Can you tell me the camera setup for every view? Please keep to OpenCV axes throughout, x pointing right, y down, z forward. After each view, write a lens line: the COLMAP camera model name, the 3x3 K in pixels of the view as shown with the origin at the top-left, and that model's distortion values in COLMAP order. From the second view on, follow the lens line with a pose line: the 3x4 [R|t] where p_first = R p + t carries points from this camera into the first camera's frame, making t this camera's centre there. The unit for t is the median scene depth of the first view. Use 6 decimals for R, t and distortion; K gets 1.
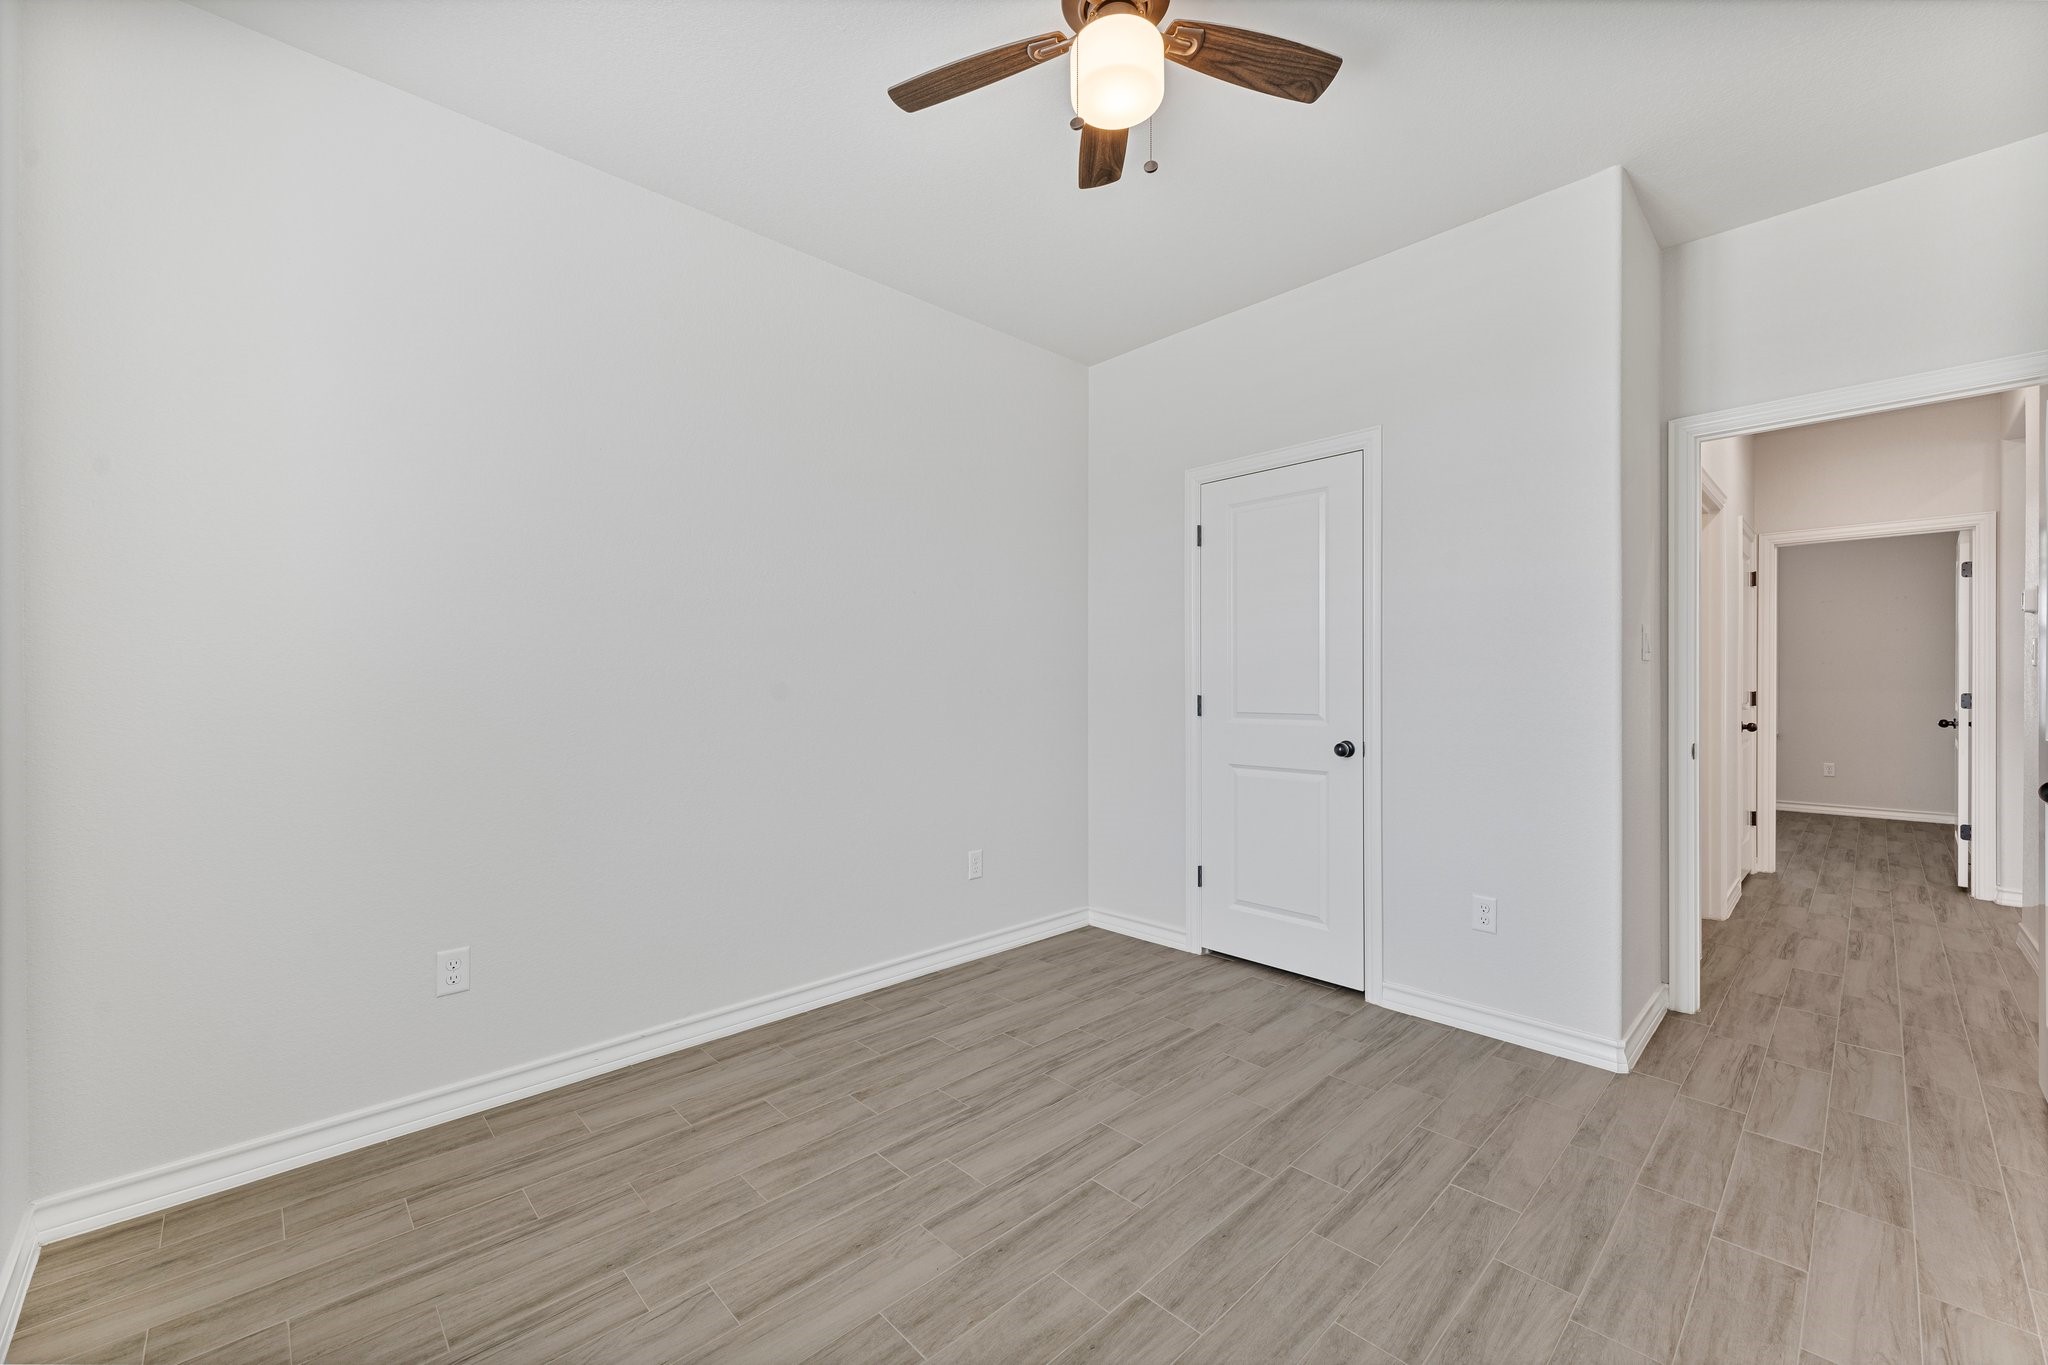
lens RADIAL K [[821.7, 0, 1025.6], [0, 821.7, 676.6], [0, 0, 1]] dist [0.001732, 0.000243]
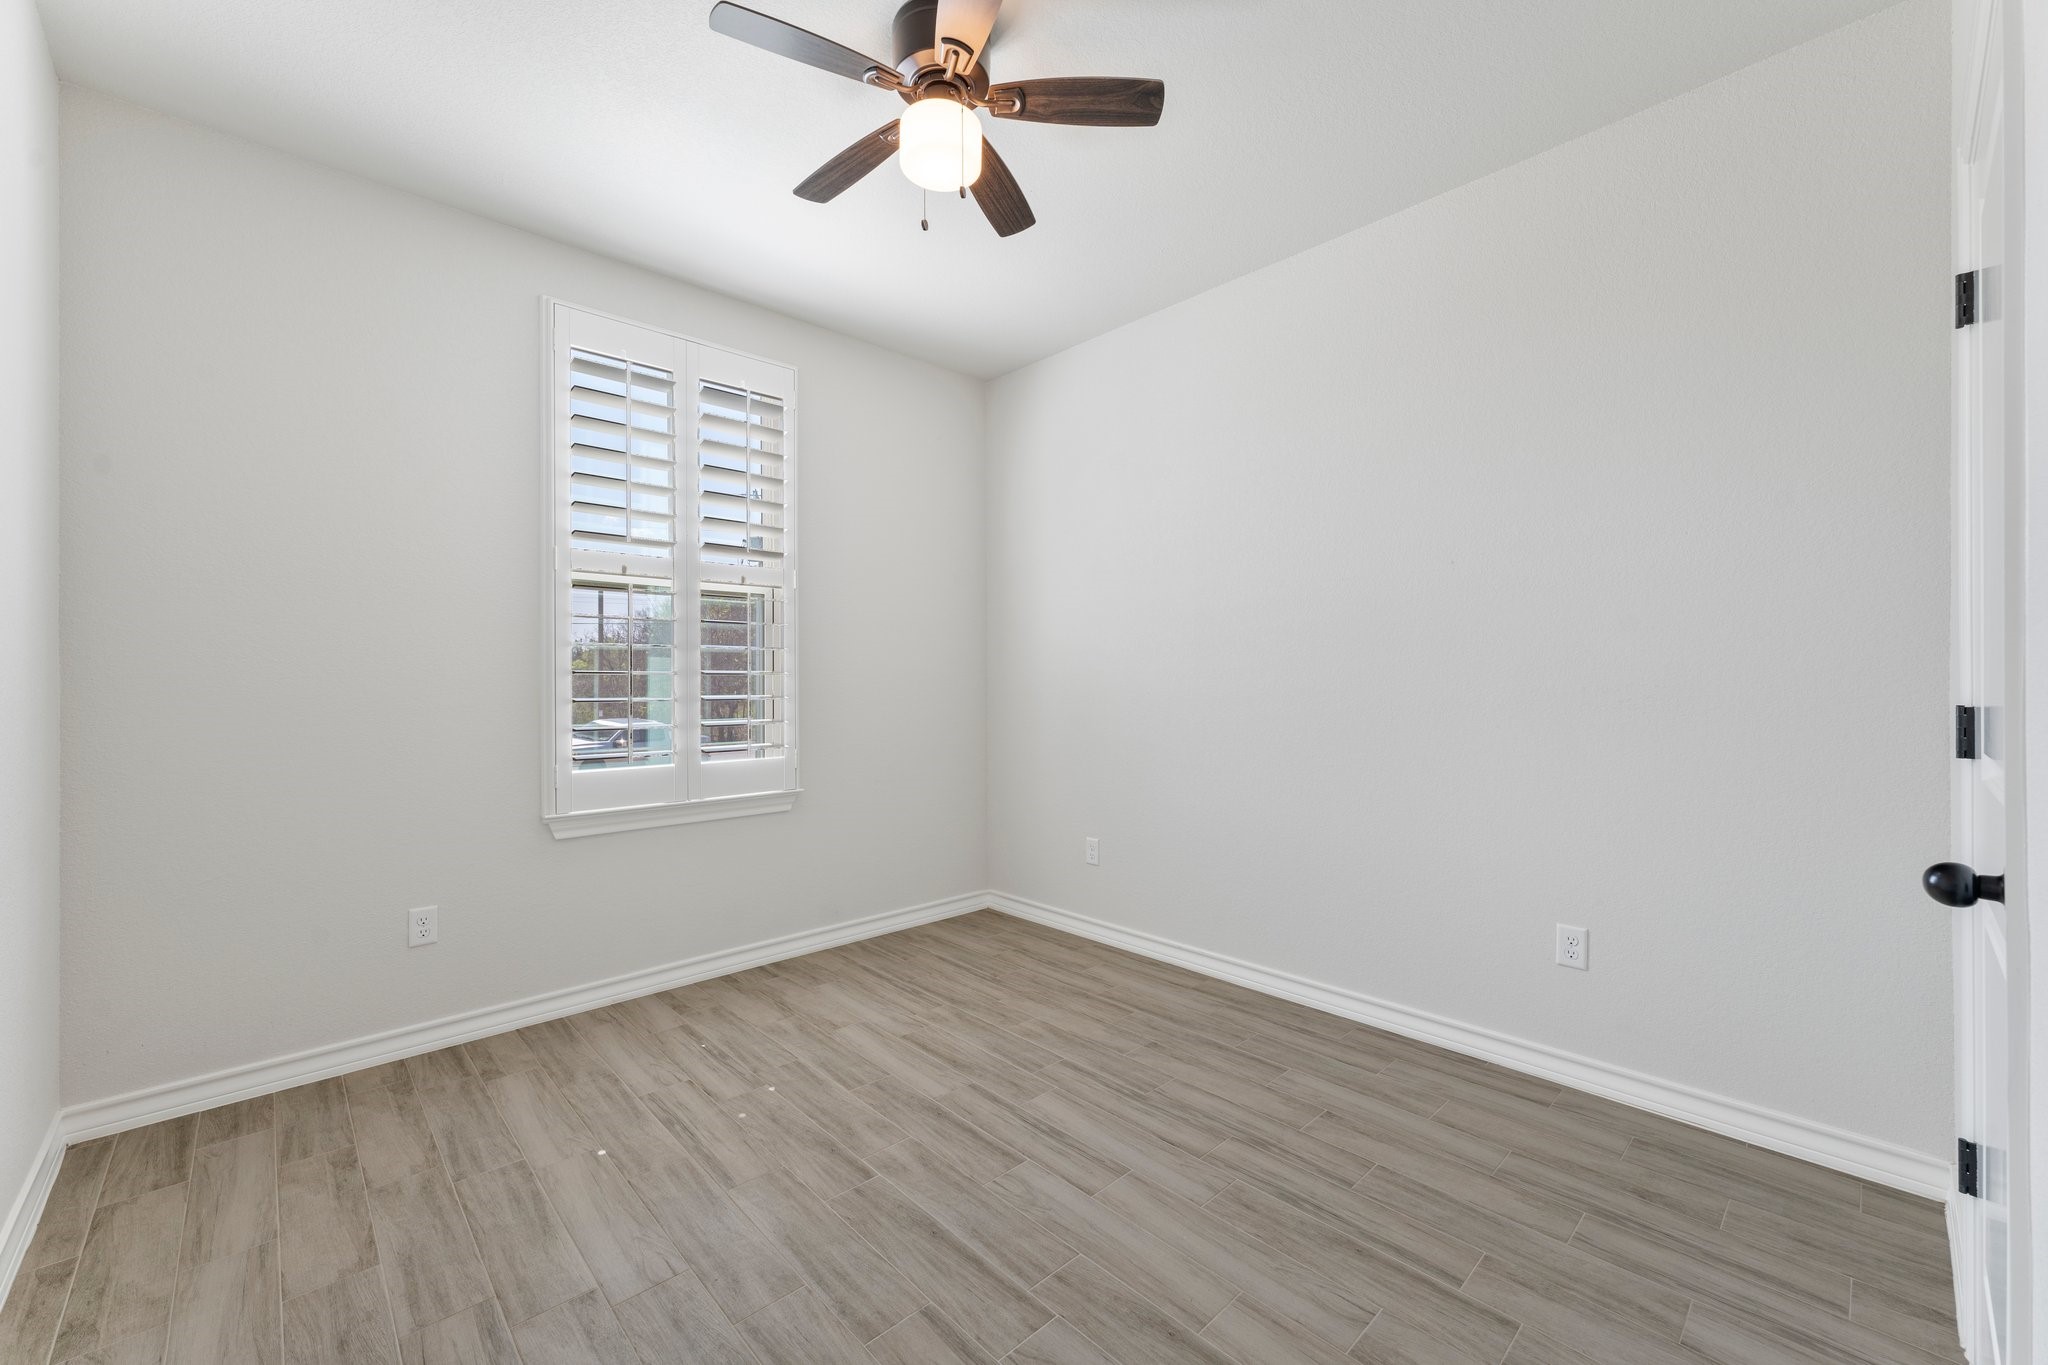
lens RADIAL K [[821.7, 0, 1025.6], [0, 821.7, 676.6], [0, 0, 1]] dist [0.001732, 0.000243]
pose [[-0.015455, -0.003456, -0.999875, 0.912541], [0.012895, 0.999910, -0.003656, 0.006449], [0.999797, -0.012950, -0.015409, 0.833713]]
